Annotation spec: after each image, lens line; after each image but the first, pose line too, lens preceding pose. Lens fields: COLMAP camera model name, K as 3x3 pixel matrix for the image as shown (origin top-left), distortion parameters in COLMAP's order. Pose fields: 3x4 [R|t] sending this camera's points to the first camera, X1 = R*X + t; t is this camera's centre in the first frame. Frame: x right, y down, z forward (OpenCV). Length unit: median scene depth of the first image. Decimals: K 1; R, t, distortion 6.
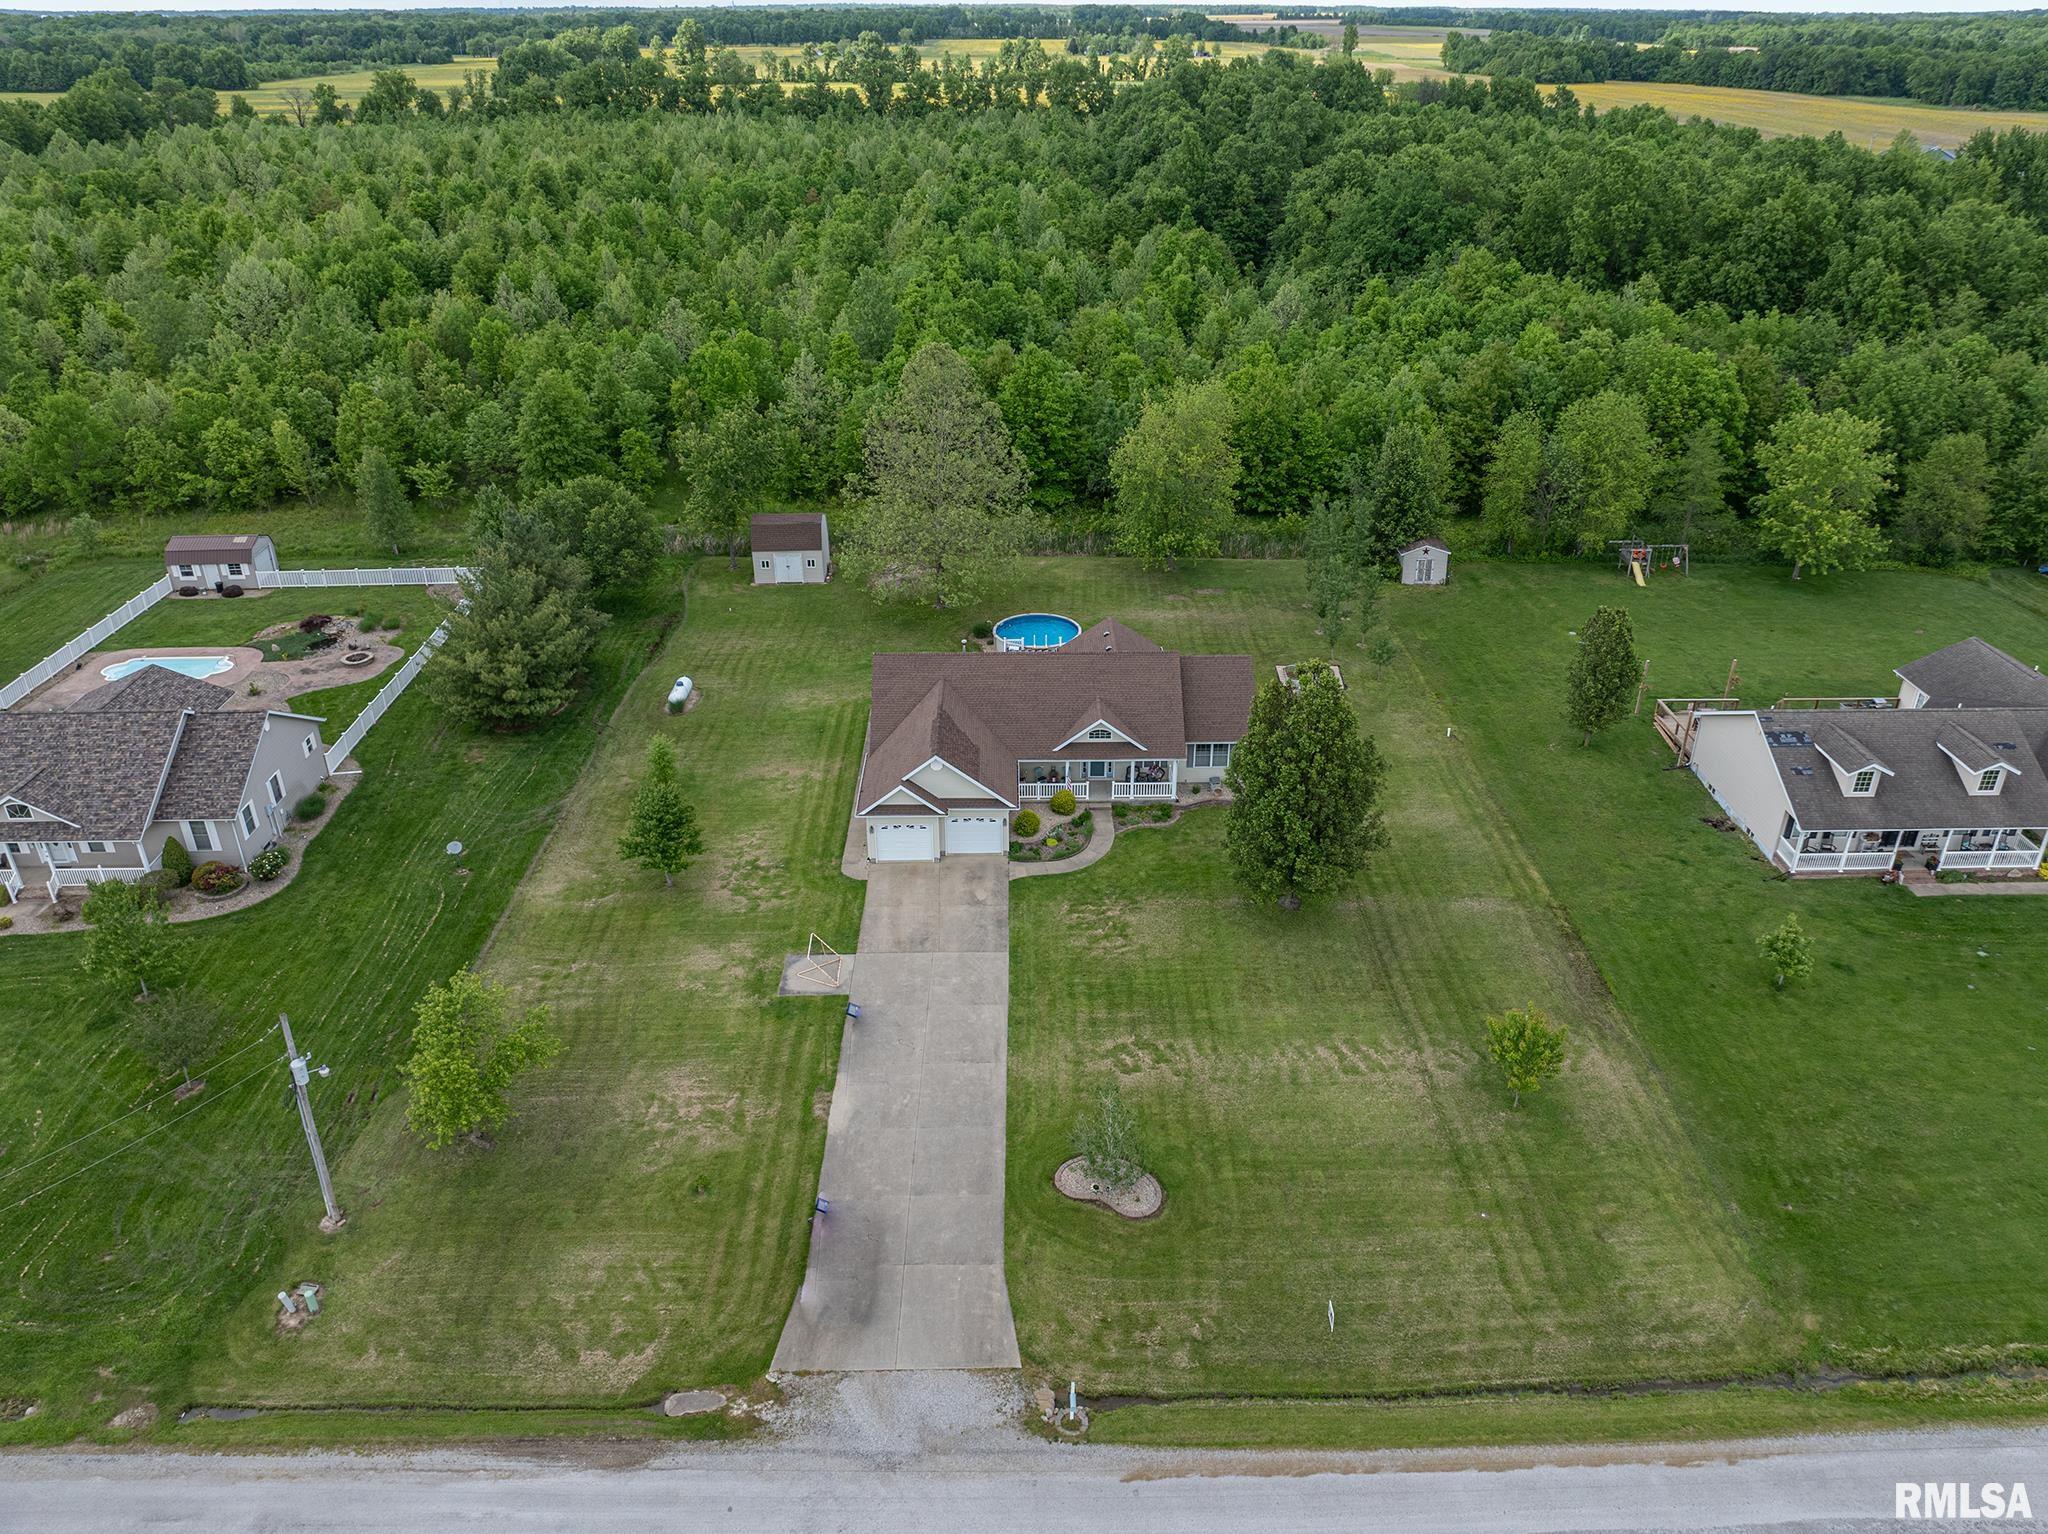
lens RADIAL K [[1447.4, 0, 1011.1], [0, 1447.4, 760.8], [0, 0, 1]] dist [-0.048867, 0.023132]
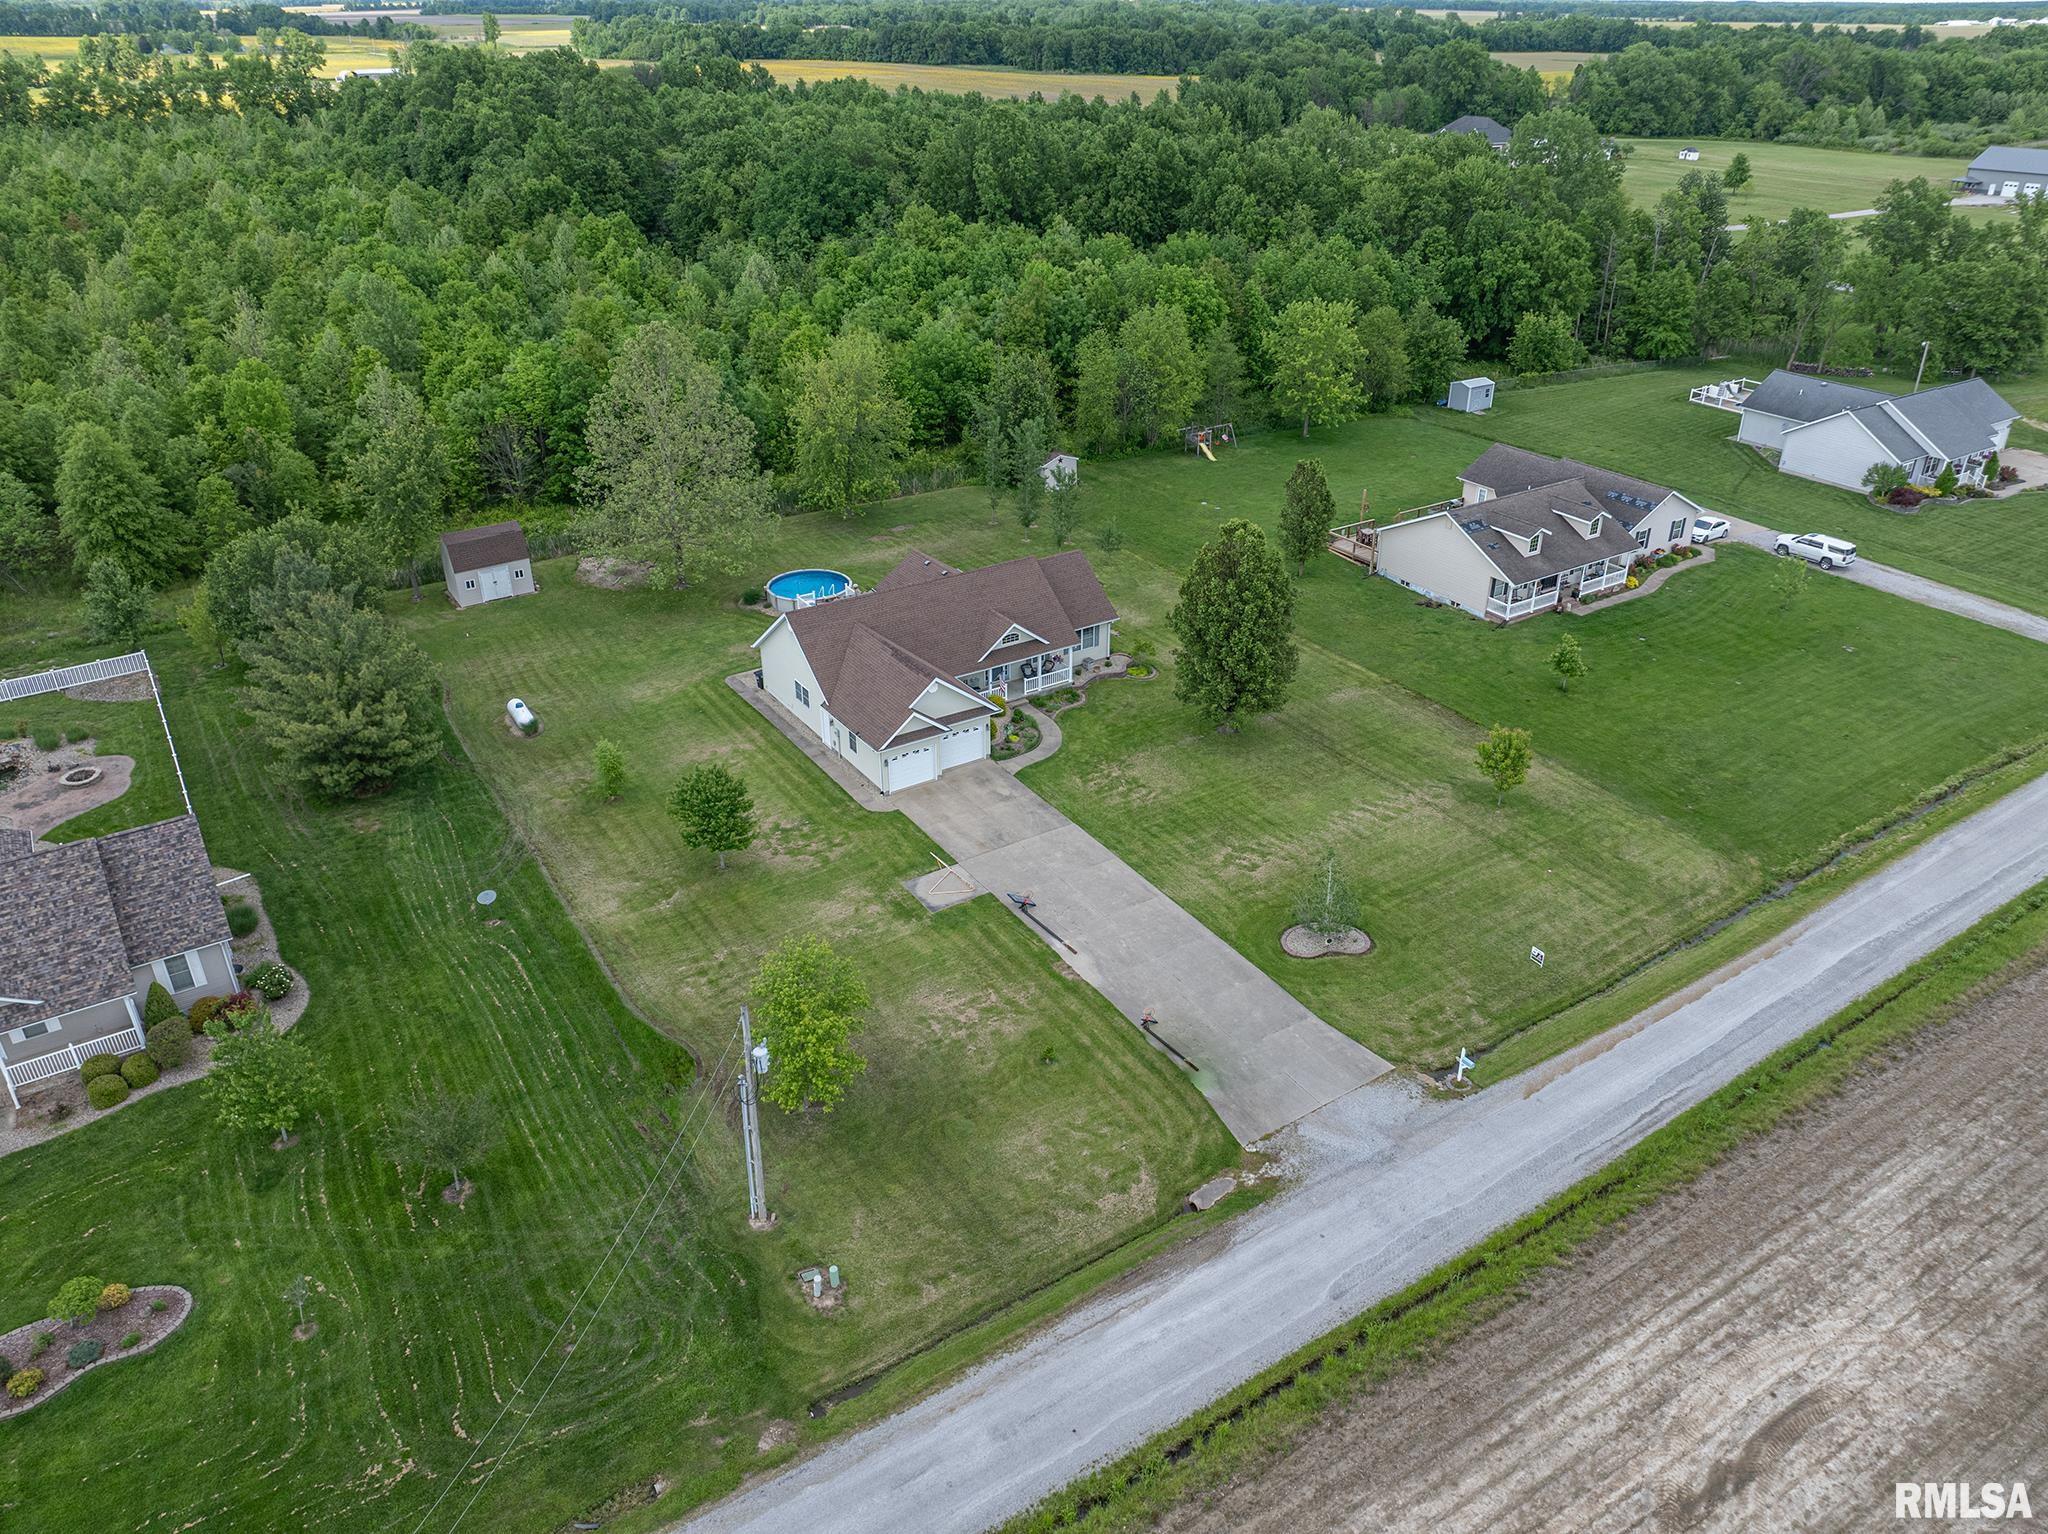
lens RADIAL K [[1447.4, 0, 1019.9], [0, 1447.4, 784.5], [0, 0, 1]] dist [-0.048867, 0.023132]
pose [[0.841929, -0.258948, 0.473393, -0.505931], [0.249204, 0.964756, 0.084518, -0.002049], [-0.478594, 0.046813, 0.876787, 0.029035]]
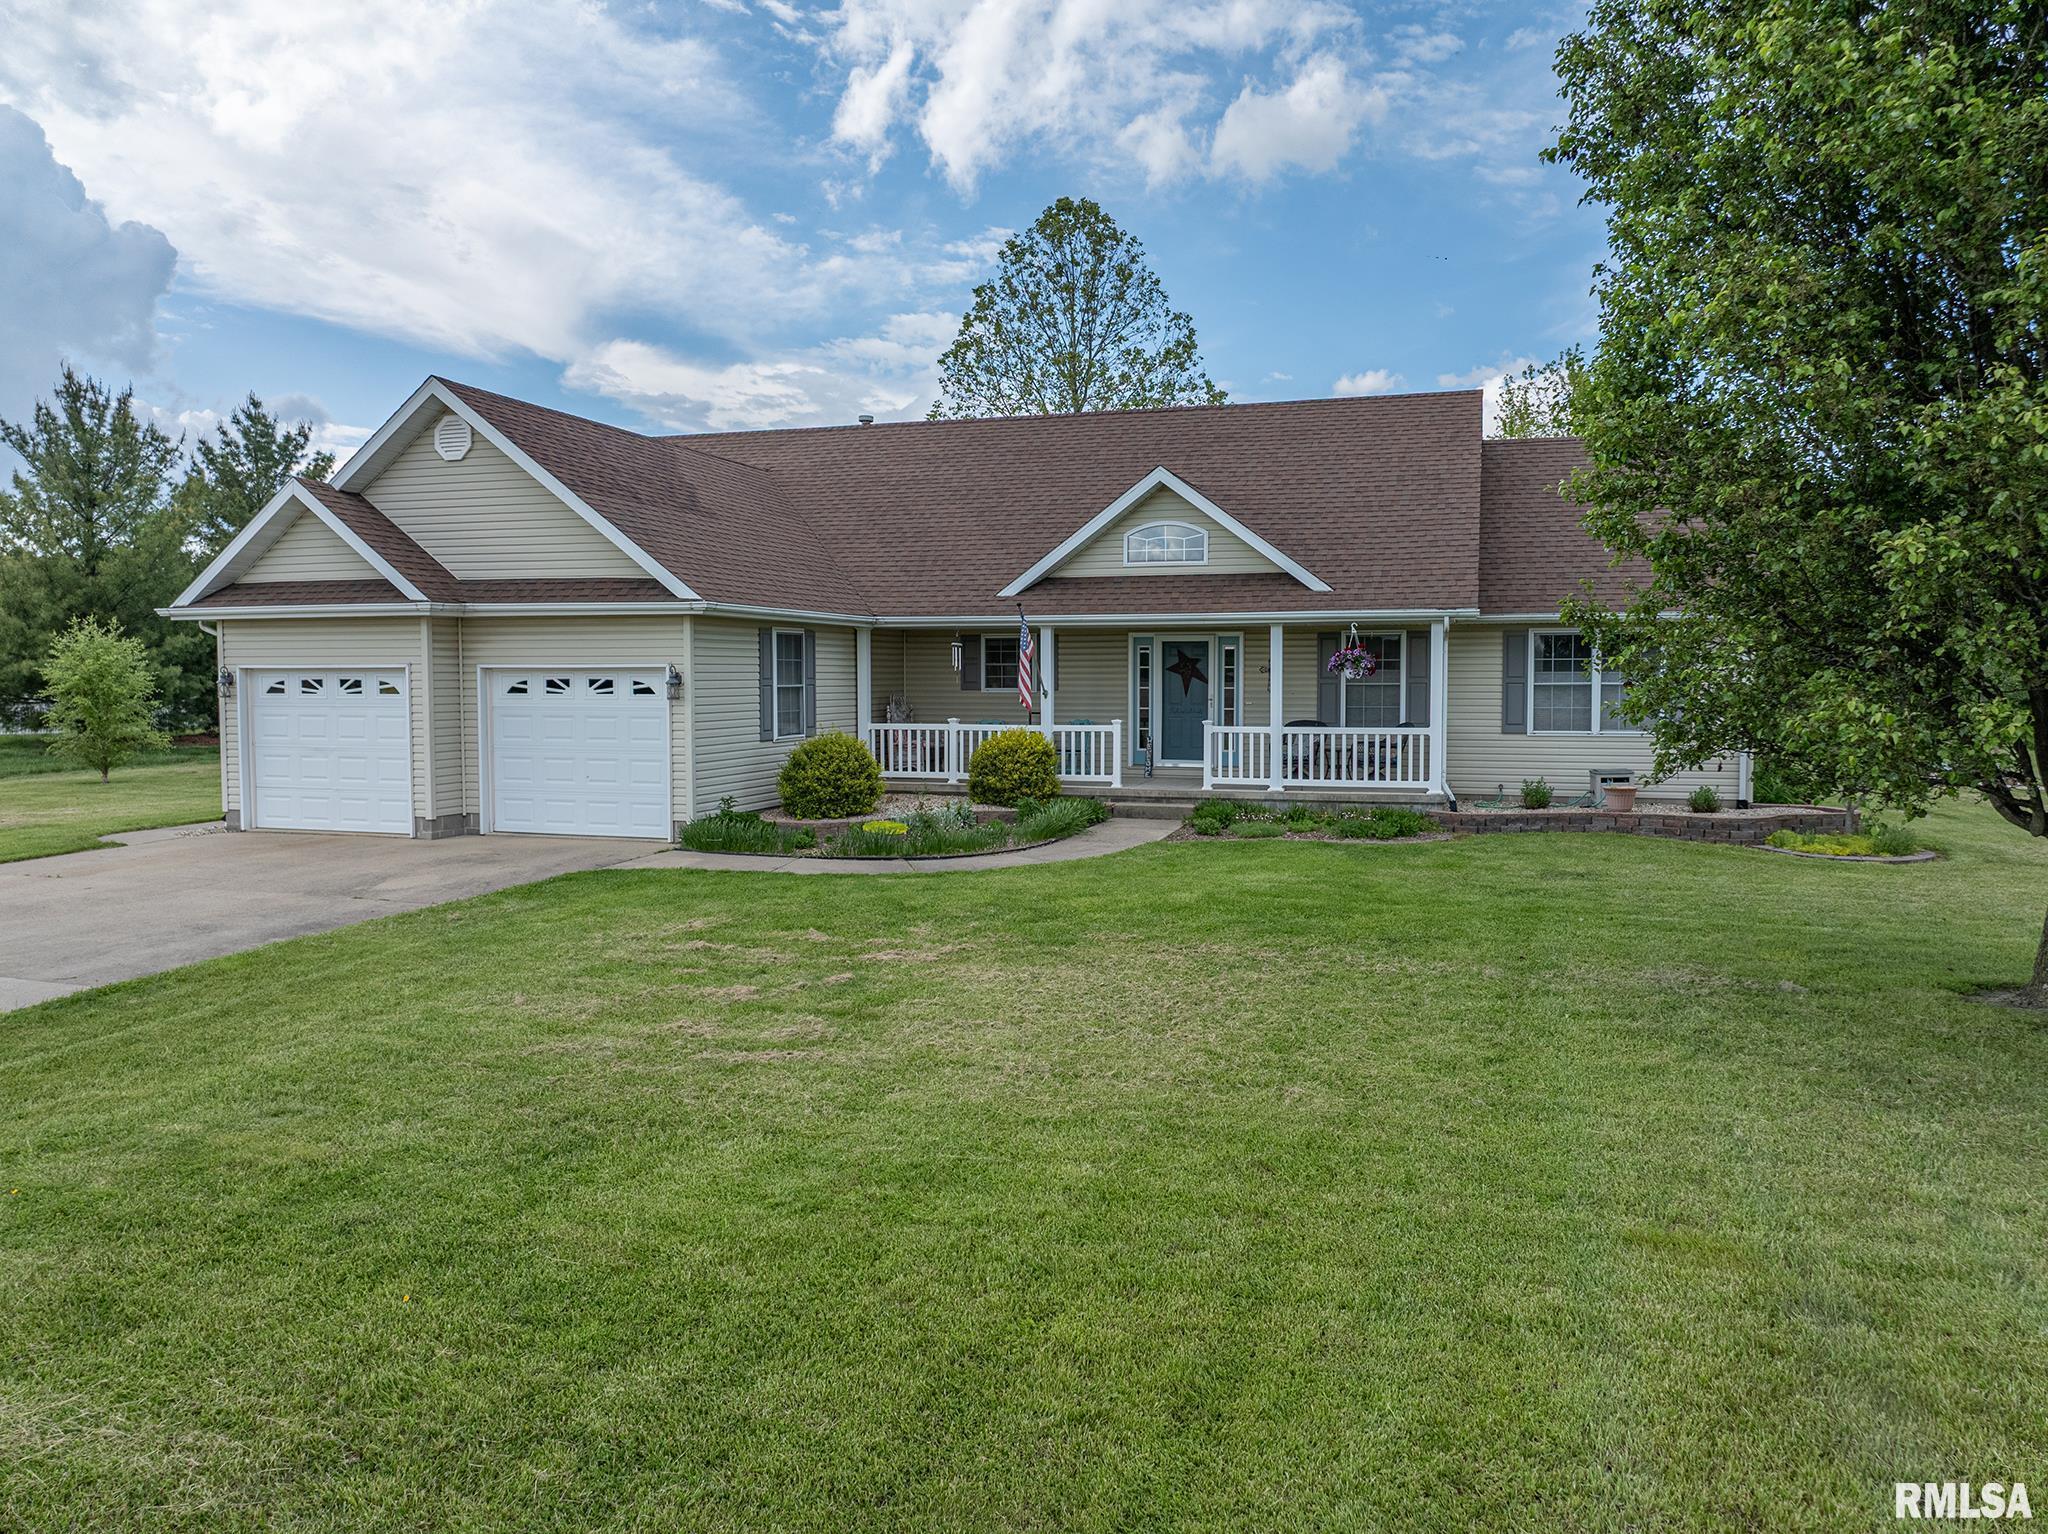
lens RADIAL K [[1447.4, 0, 1019.7], [0, 1447.4, 749.1], [0, 0, 1]] dist [-0.048867, 0.023132]
pose [[0.949966, 0.022527, -0.311539, 0.128213], [-0.150237, 0.907397, -0.392503, 0.139019], [0.273848, 0.419670, 0.865381, 0.792720]]
